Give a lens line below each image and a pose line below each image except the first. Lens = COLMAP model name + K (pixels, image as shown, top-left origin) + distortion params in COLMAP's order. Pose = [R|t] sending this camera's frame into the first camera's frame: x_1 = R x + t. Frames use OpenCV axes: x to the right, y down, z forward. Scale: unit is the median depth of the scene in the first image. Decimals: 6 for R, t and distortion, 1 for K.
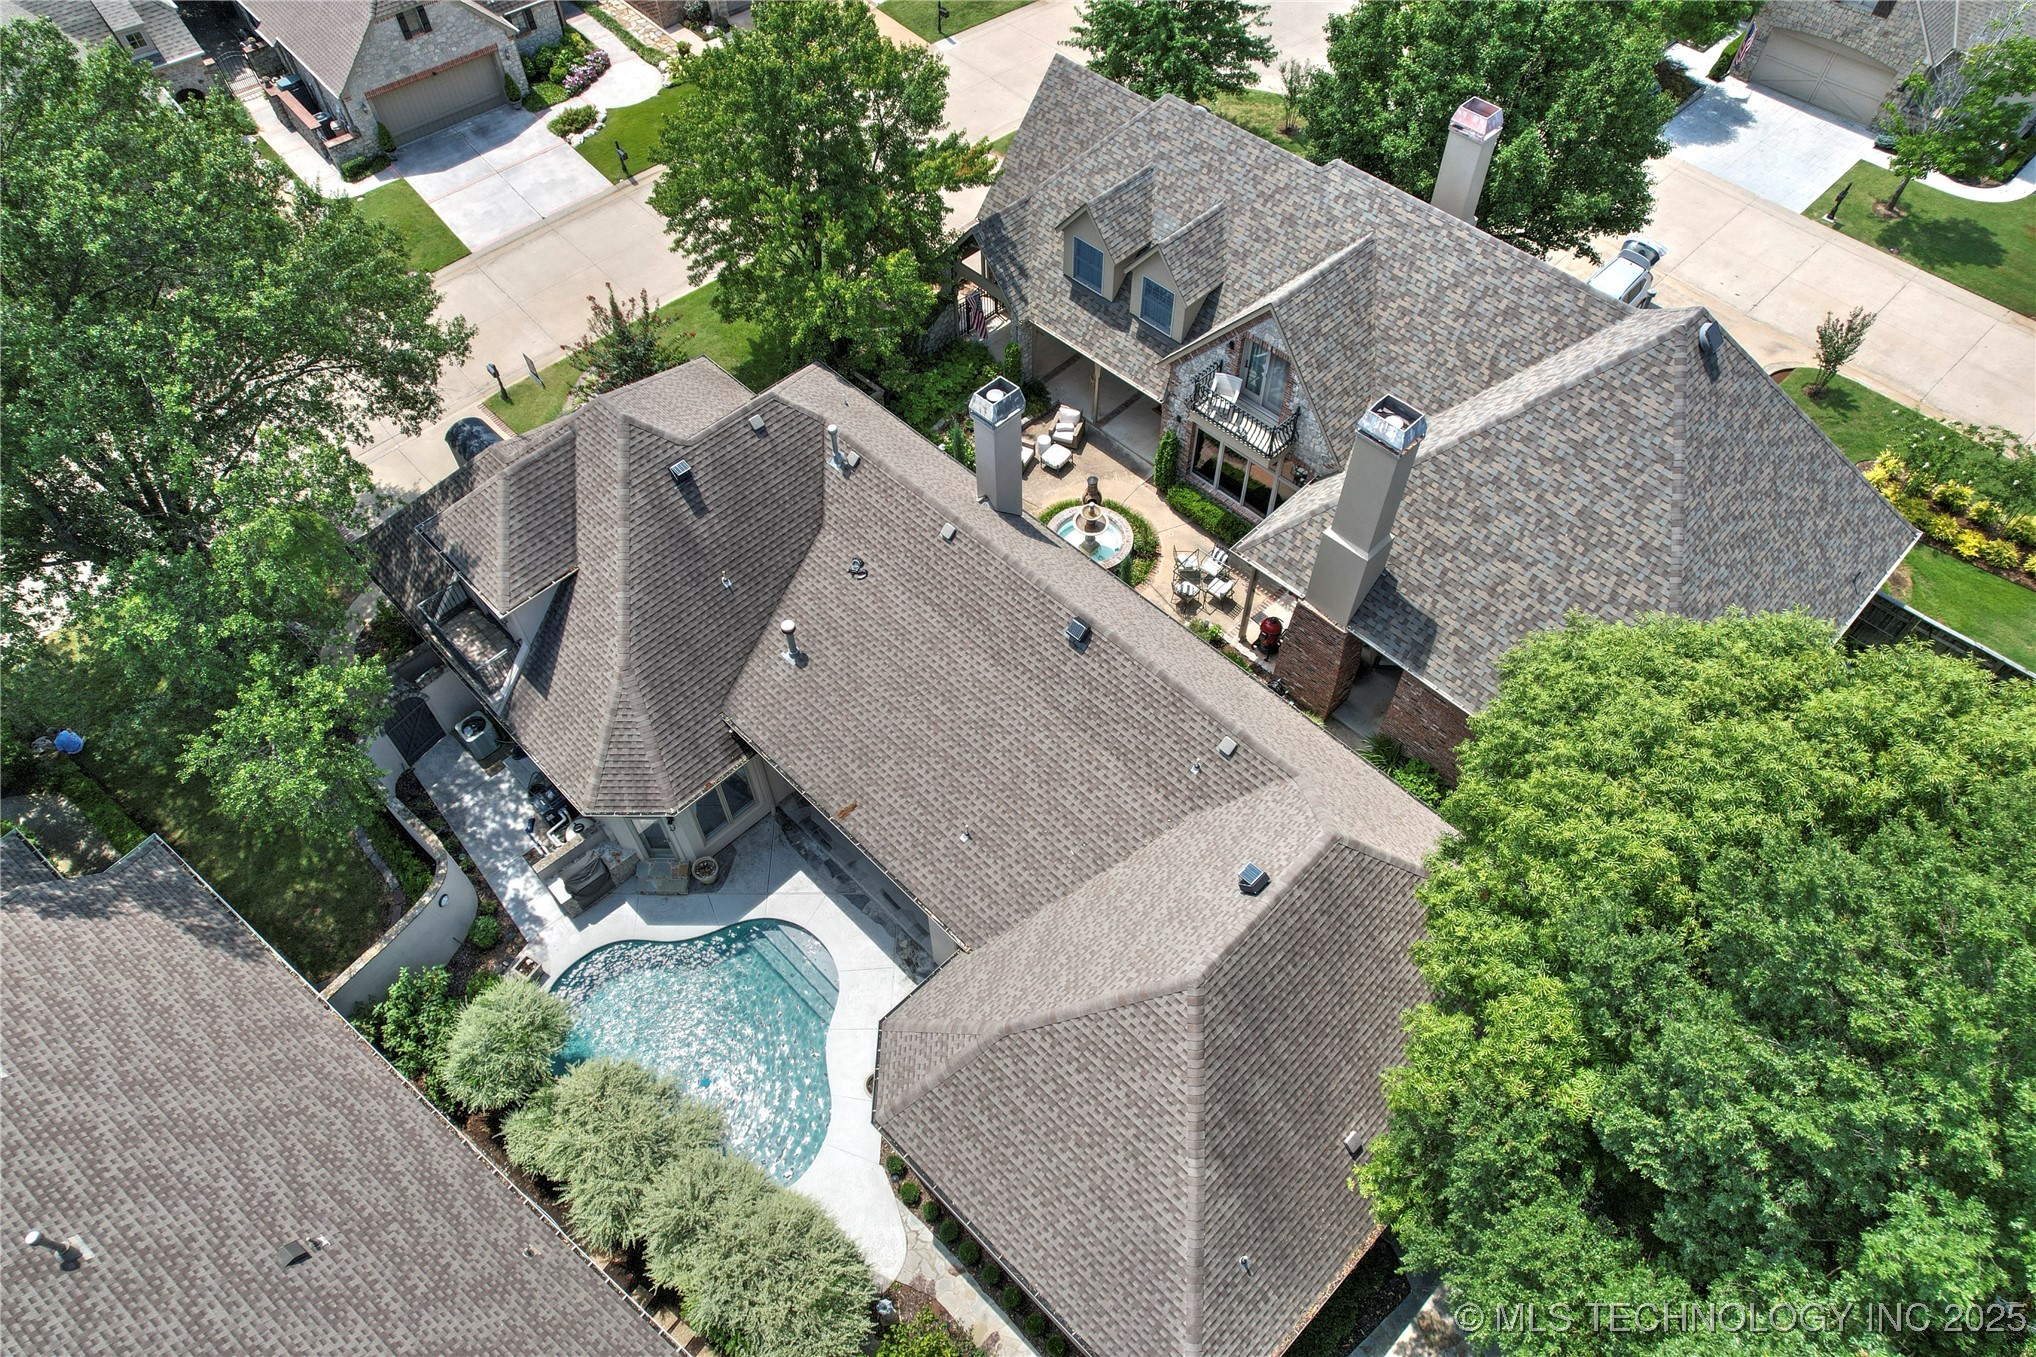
lens RADIAL K [[1312.6, 0, 1018.0], [0, 1312.6, 678.5], [0, 0, 1]] dist [-0.060798, 0.064453]
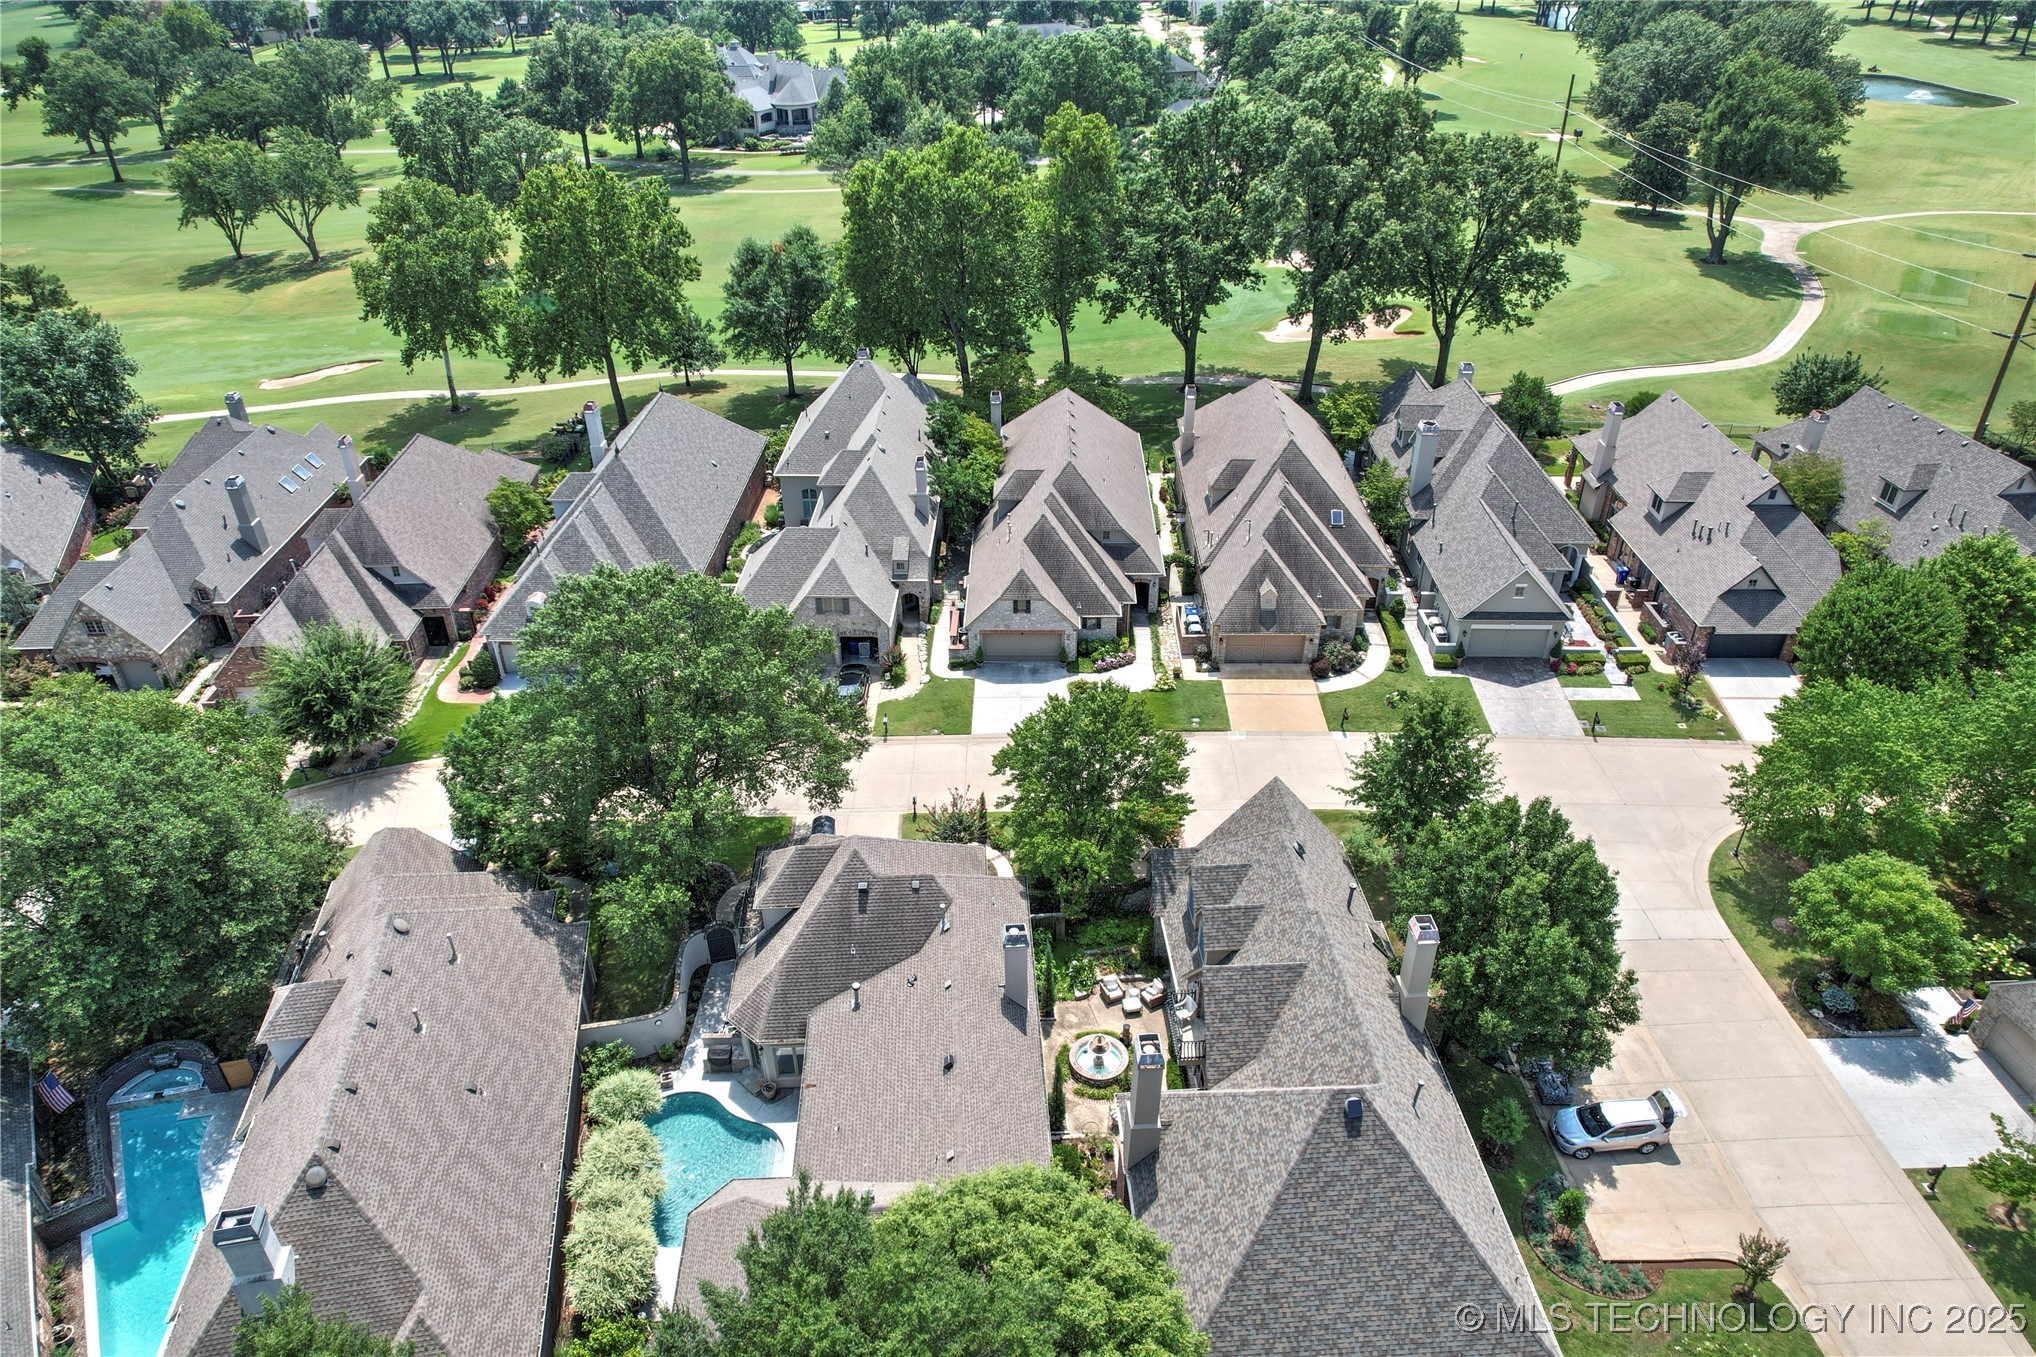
lens RADIAL K [[1312.6, 0, 1018.0], [0, 1312.6, 678.5], [0, 0, 1]] dist [-0.060798, 0.064453]
pose [[0.751853, 0.356898, -0.554384, 0.562028], [-0.532113, 0.824948, -0.190569, -0.109583], [0.389324, 0.438274, 0.810149, -0.382236]]
